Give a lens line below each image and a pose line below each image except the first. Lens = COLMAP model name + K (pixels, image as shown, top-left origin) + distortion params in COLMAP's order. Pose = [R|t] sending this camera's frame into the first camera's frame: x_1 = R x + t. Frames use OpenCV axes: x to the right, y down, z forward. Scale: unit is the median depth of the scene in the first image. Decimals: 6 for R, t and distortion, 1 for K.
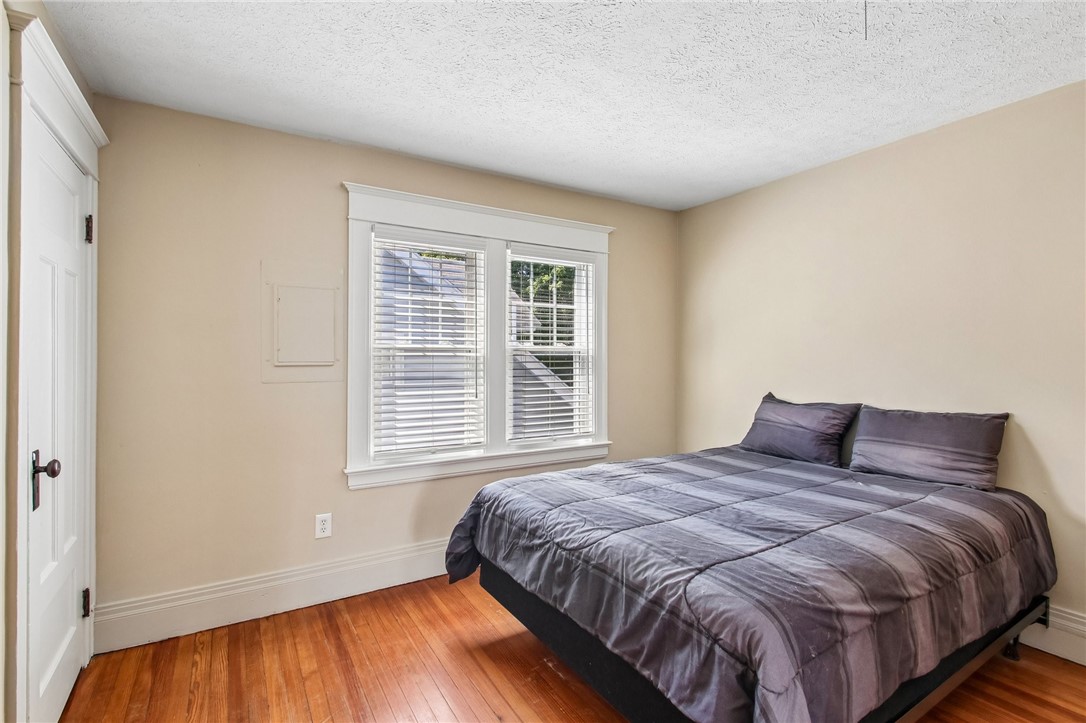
lens RADIAL K [[503.4, 0, 522.7], [0, 503.4, 356.6], [0, 0, 1]] dist [0.035360, -0.020586]
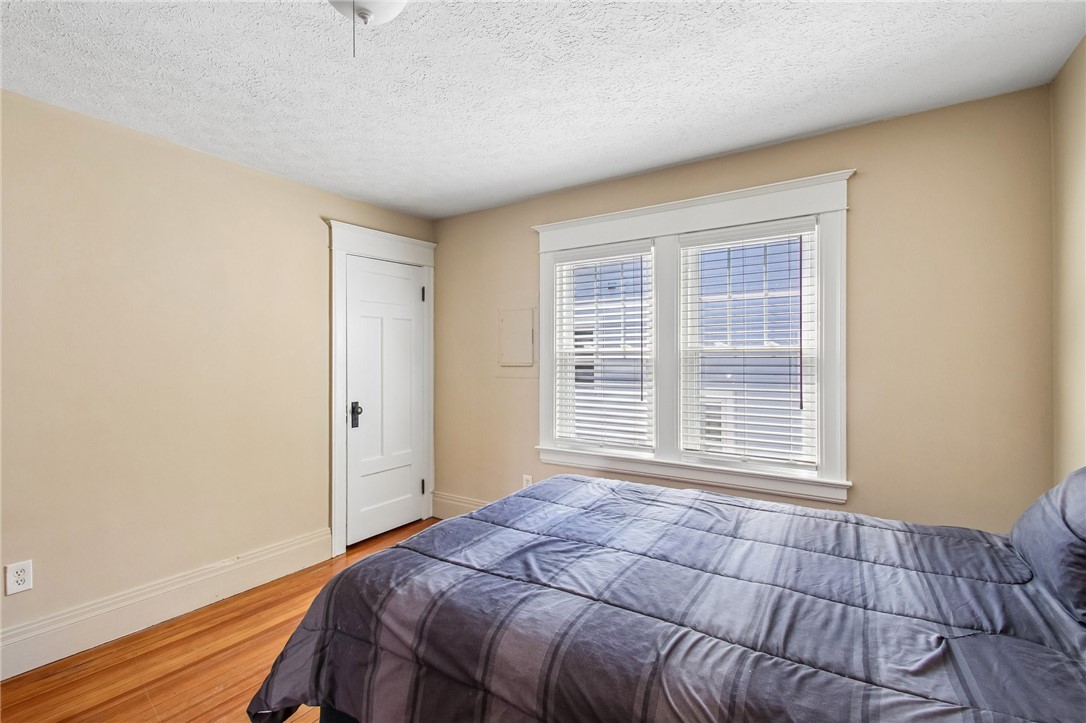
lens RADIAL K [[503.4, 0, 522.7], [0, 503.4, 356.6], [0, 0, 1]] dist [0.035360, -0.020586]
pose [[0.426278, -0.003392, -0.904586, 0.831587], [0.009391, 0.999956, 0.000676, -0.009653], [0.904544, -0.008783, 0.426291, 0.415660]]
